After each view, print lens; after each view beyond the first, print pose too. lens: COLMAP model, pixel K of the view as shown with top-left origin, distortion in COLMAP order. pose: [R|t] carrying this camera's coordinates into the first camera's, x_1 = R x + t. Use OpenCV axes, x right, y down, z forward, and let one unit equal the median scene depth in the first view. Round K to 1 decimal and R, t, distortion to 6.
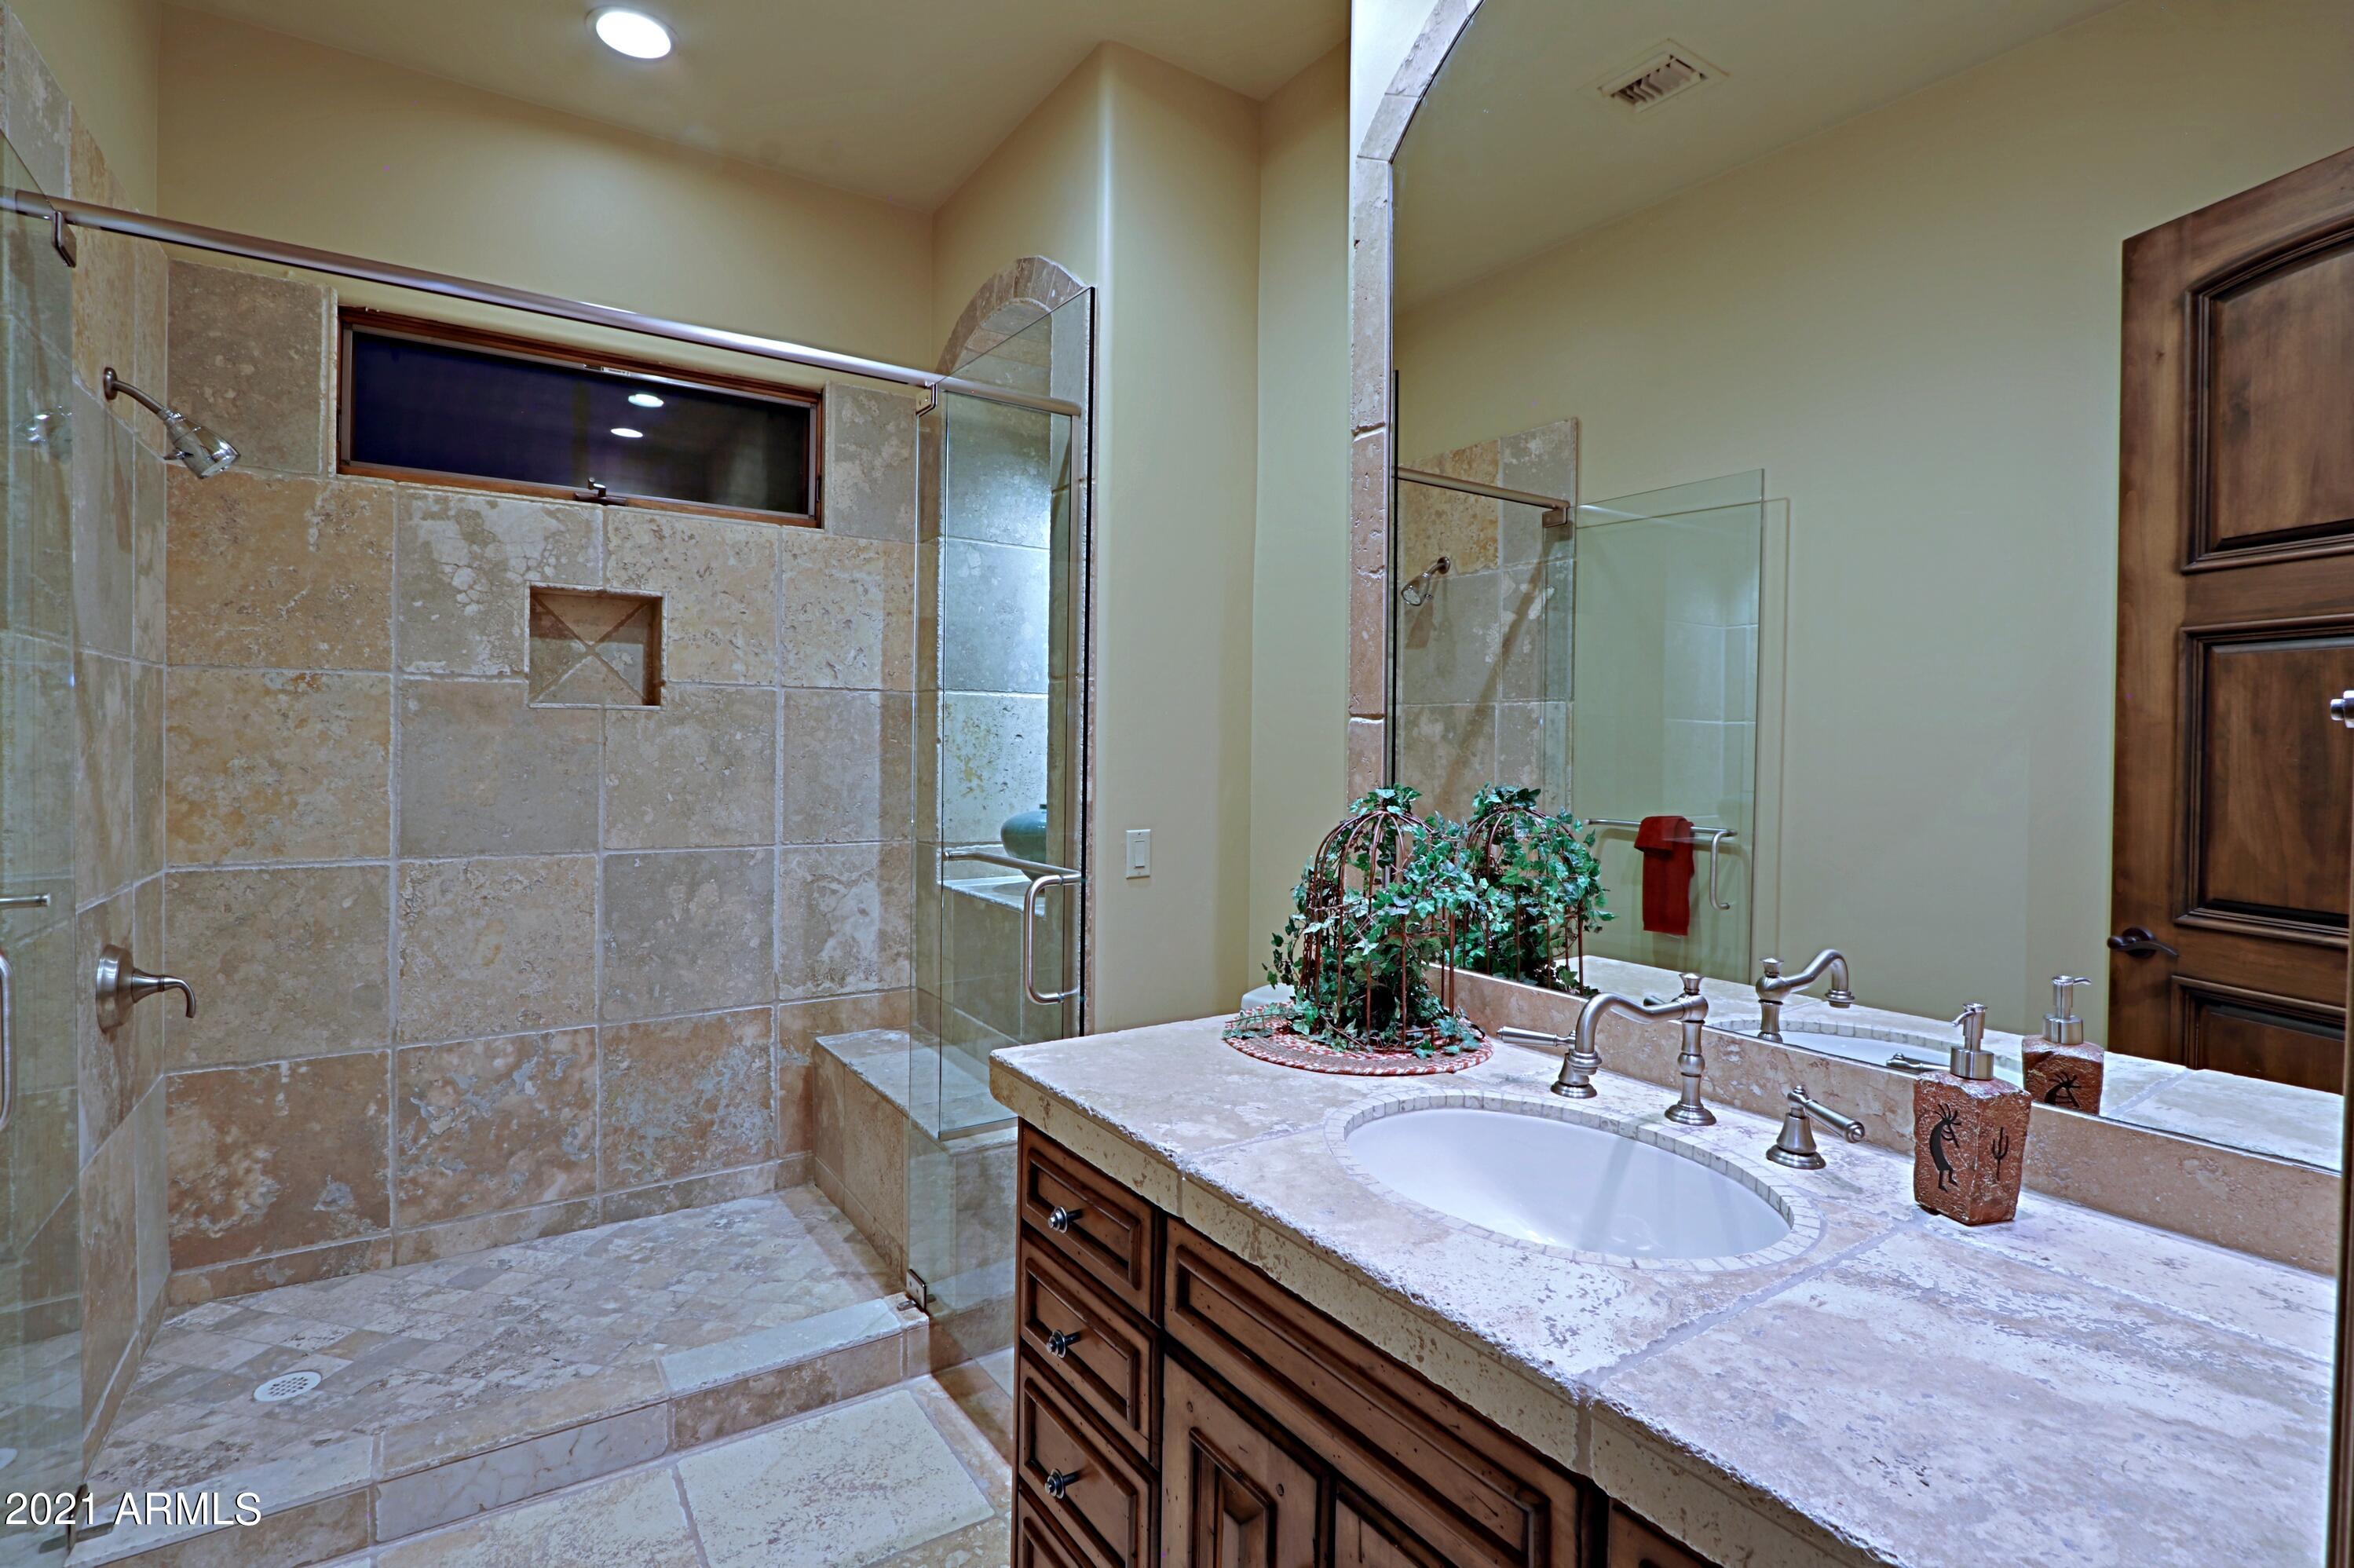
lens RADIAL K [[1109.6, 0, 1172.7], [0, 1109.6, 767.5], [0, 0, 1]] dist [-0.011271, 0.001546]
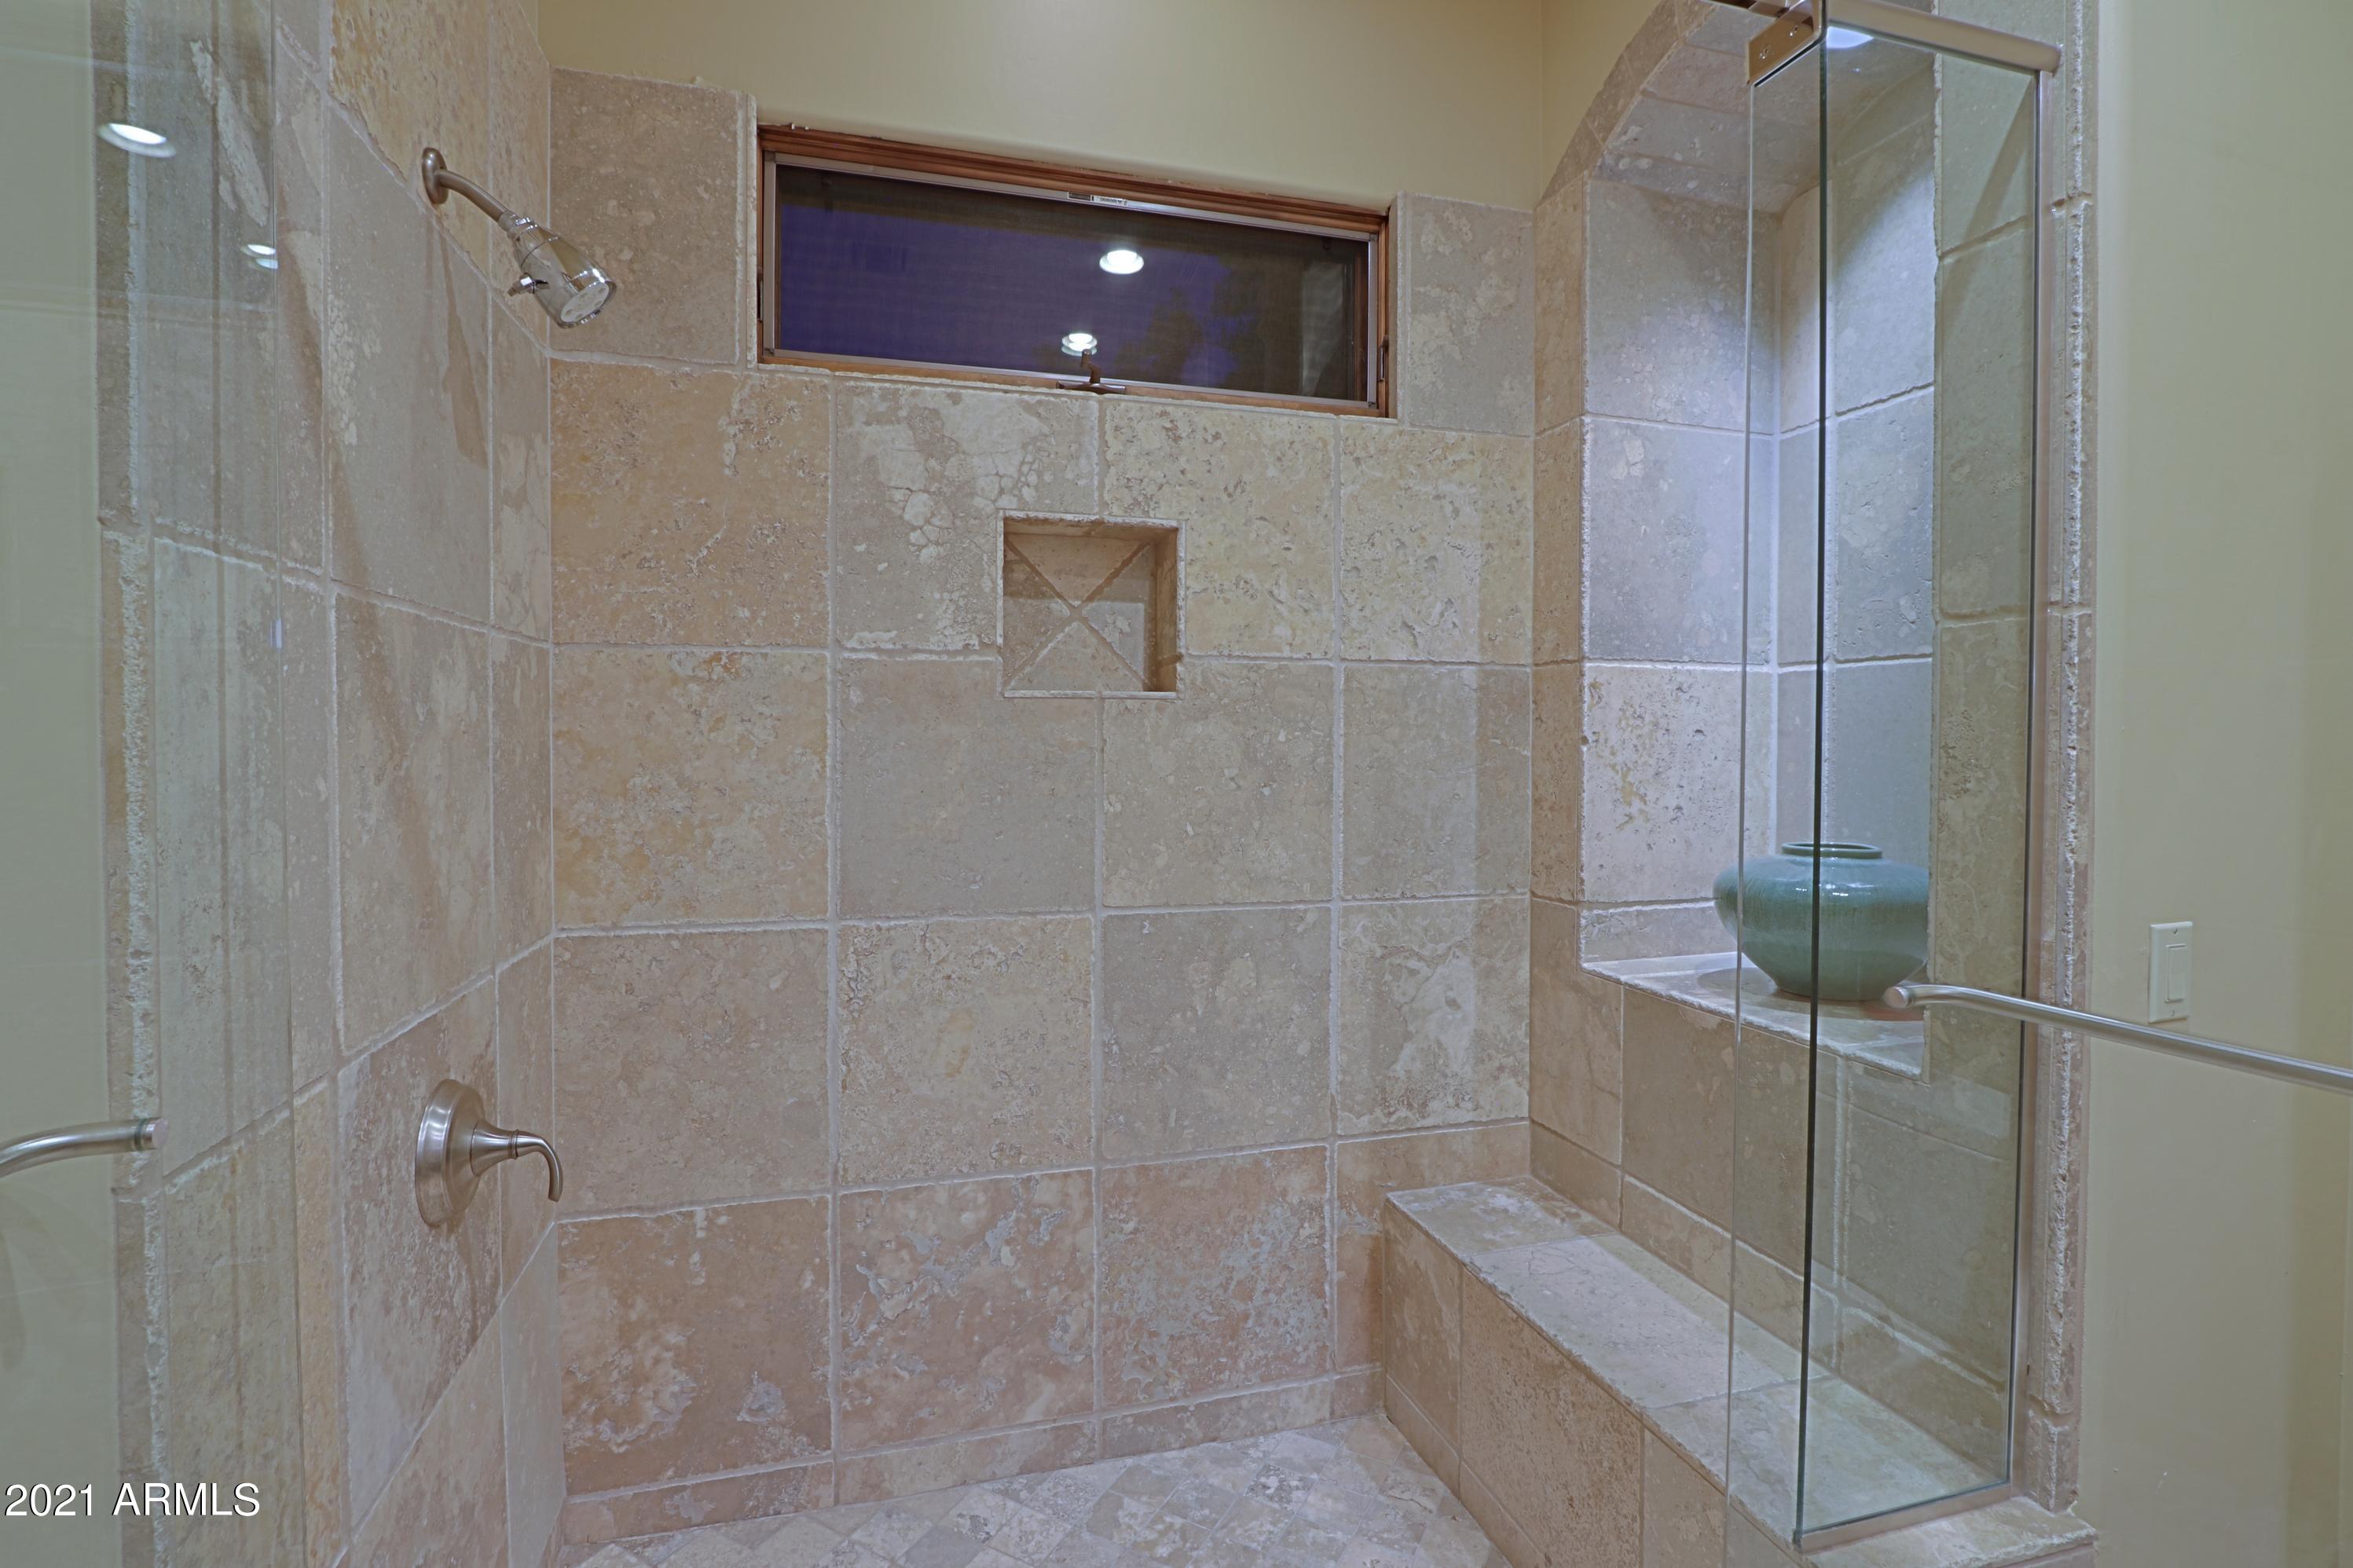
lens RADIAL K [[1109.1, 0, 1178.9], [0, 1109.1, 780.7], [0, 0, 1]] dist [-0.011271, 0.001546]
pose [[0.954377, 0.001511, -0.298601, -0.281773], [0.002567, 0.999909, 0.013264, -0.012153], [0.298594, -0.013425, 0.954286, 0.390219]]
